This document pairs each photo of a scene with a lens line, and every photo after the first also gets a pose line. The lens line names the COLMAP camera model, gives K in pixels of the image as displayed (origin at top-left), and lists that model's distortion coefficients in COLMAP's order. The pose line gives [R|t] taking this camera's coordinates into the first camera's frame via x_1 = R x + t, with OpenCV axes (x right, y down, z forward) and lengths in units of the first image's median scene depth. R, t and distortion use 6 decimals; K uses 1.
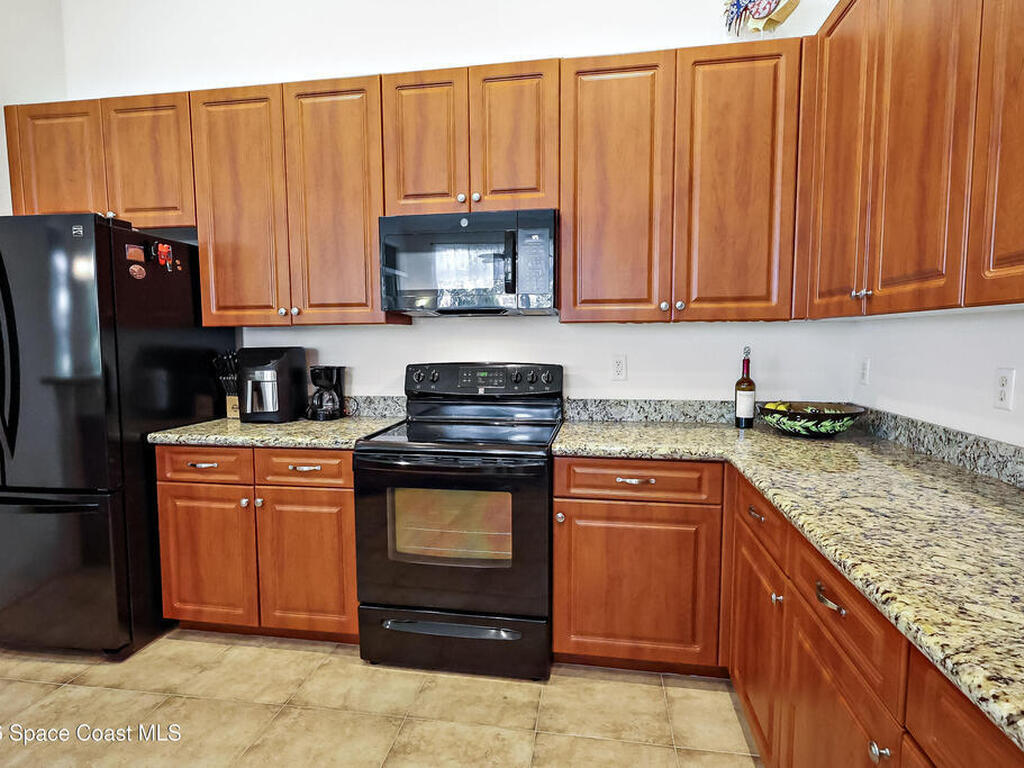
lens RADIAL K [[547.9, 0, 516.0], [0, 547.9, 382.4], [0, 0, 1]] dist [-0.000585, 0.000592]
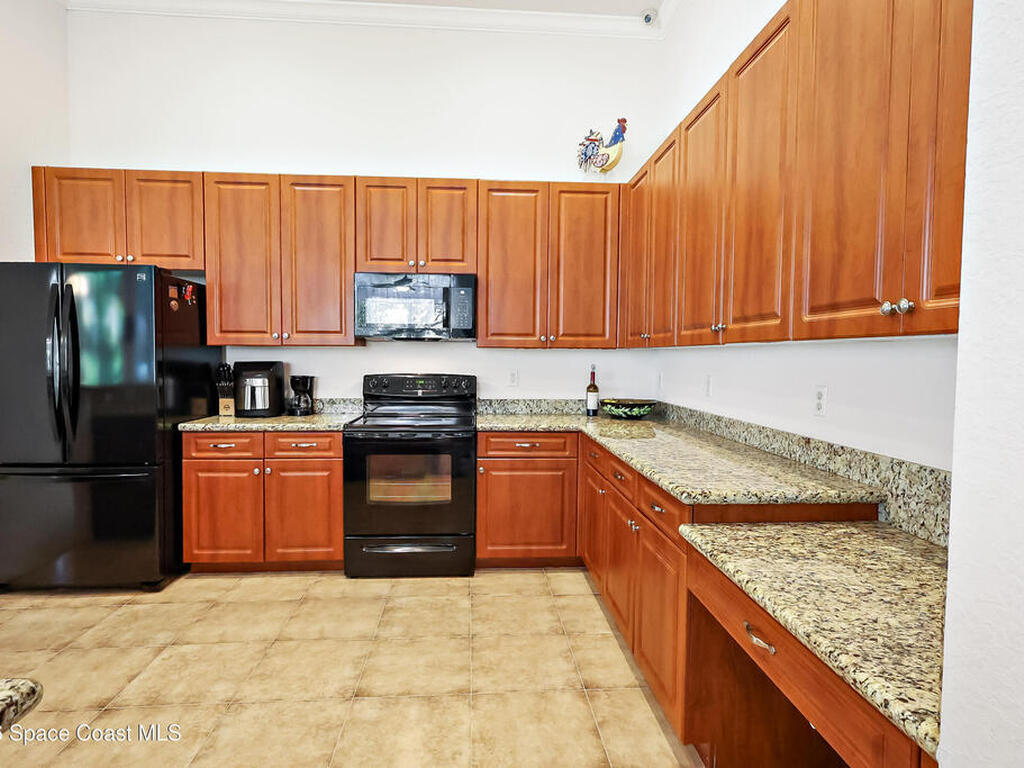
lens RADIAL K [[565.2, 0, 513.2], [0, 565.2, 382.6], [0, 0, 1]] dist [-0.001070, 0.000057]
pose [[0.974692, 0.002560, 0.223537, -0.176772], [0.004804, 0.999464, -0.032393, 0.041286], [-0.223500, 0.032646, 0.974157, -0.564502]]
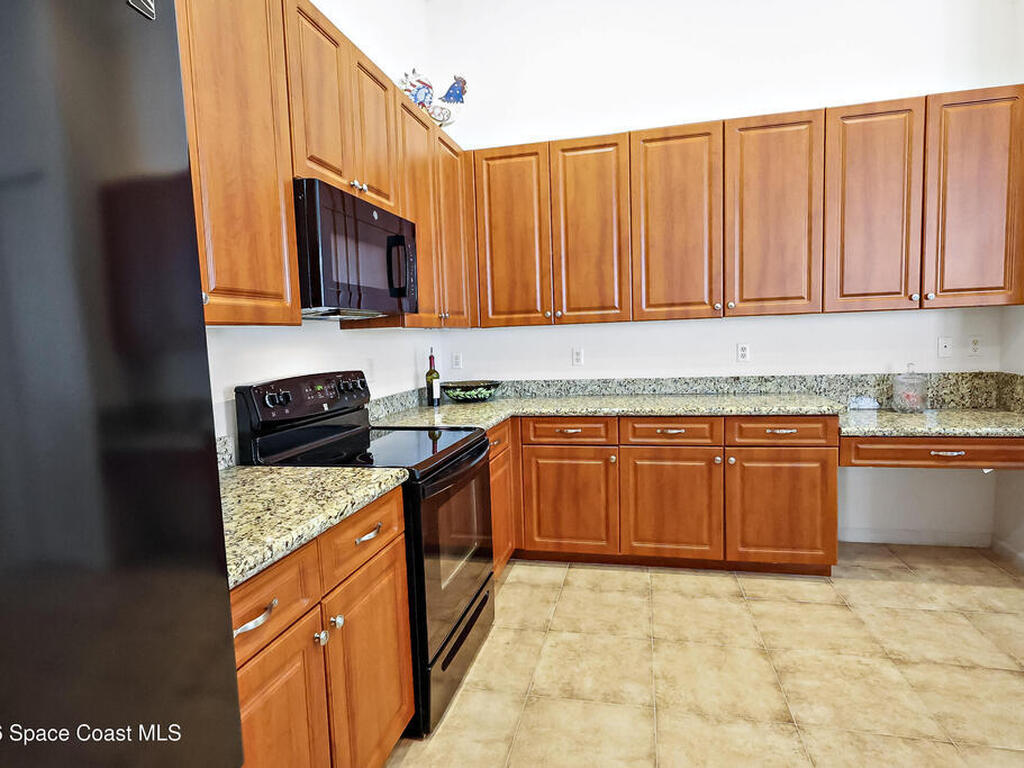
lens RADIAL K [[555.1, 0, 512.3], [0, 555.1, 385.3], [0, 0, 1]] dist [0.000505, 0.000365]
pose [[0.075265, -0.086099, 0.993440, -1.015164], [0.116843, 0.990164, 0.076963, -0.056402], [-0.990294, 0.110284, 0.084585, 0.726951]]
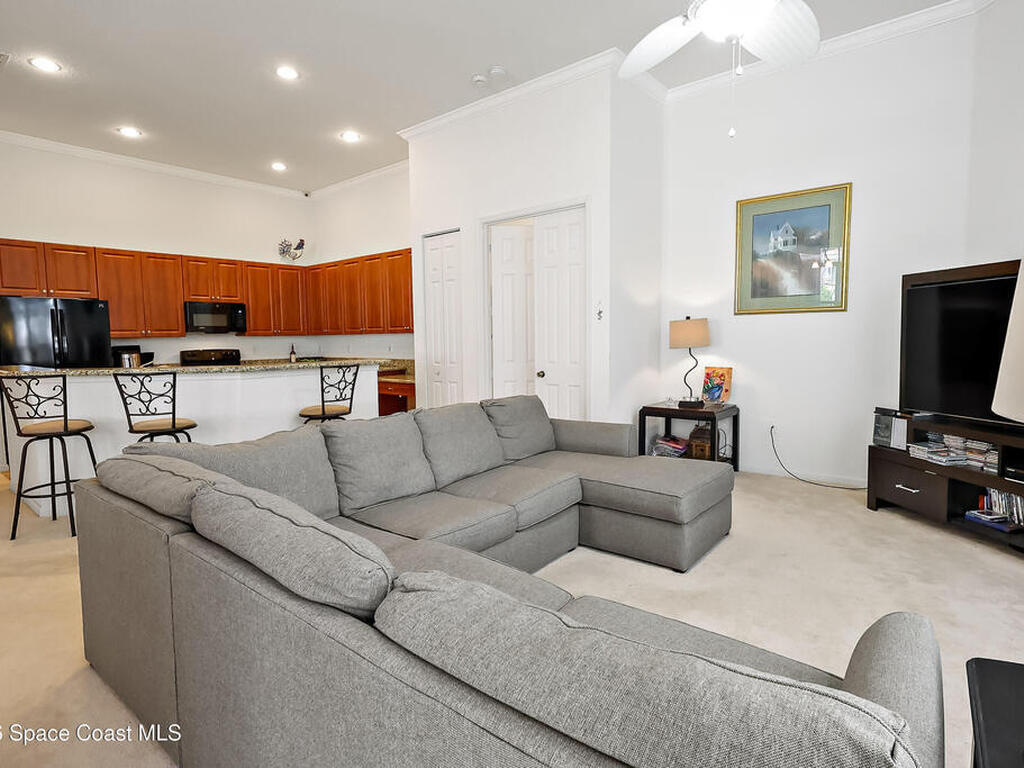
lens RADIAL K [[542.1, 0, 515.0], [0, 542.1, 380.9], [0, 0, 1]] dist [0.001166, 0.000331]
pose [[0.508693, -0.075380, 0.857642, -2.011585], [0.082545, 0.995841, 0.038566, 0.178795], [-0.856982, 0.051176, 0.512799, -2.179698]]
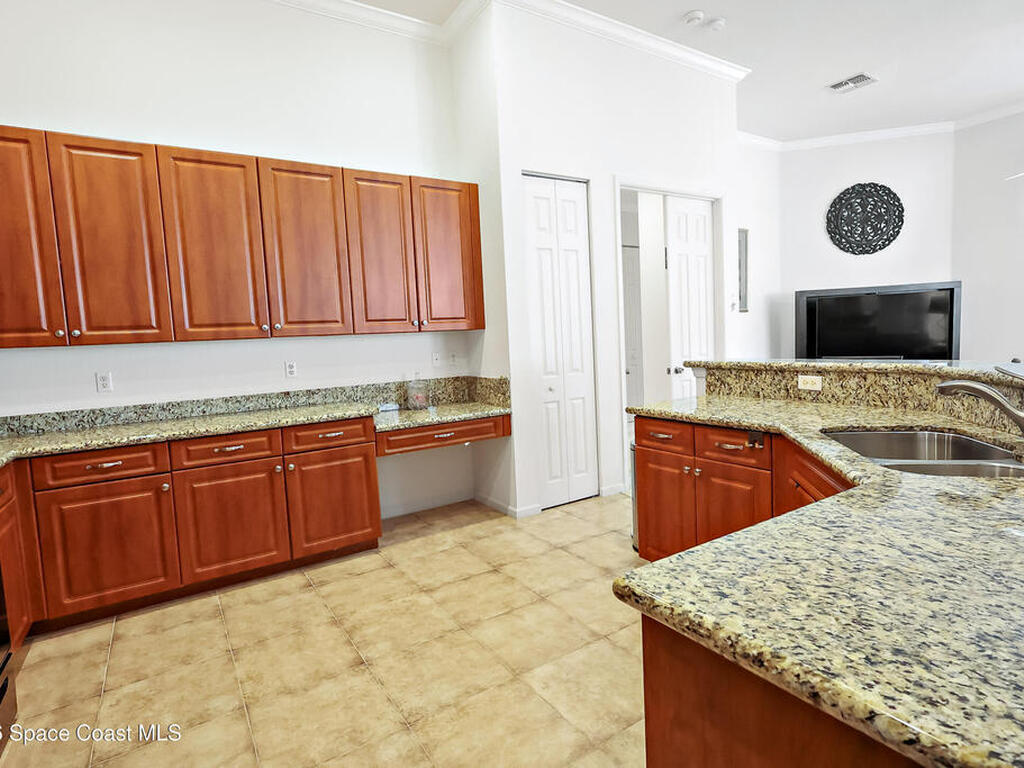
lens RADIAL K [[547.9, 0, 516.0], [0, 547.9, 382.4], [0, 0, 1]] dist [-0.000585, 0.000592]
pose [[-0.666140, -0.026654, 0.745351, -1.130885], [0.109775, 0.984973, 0.133331, -0.061597], [-0.737704, 0.170638, -0.653204, 0.802655]]
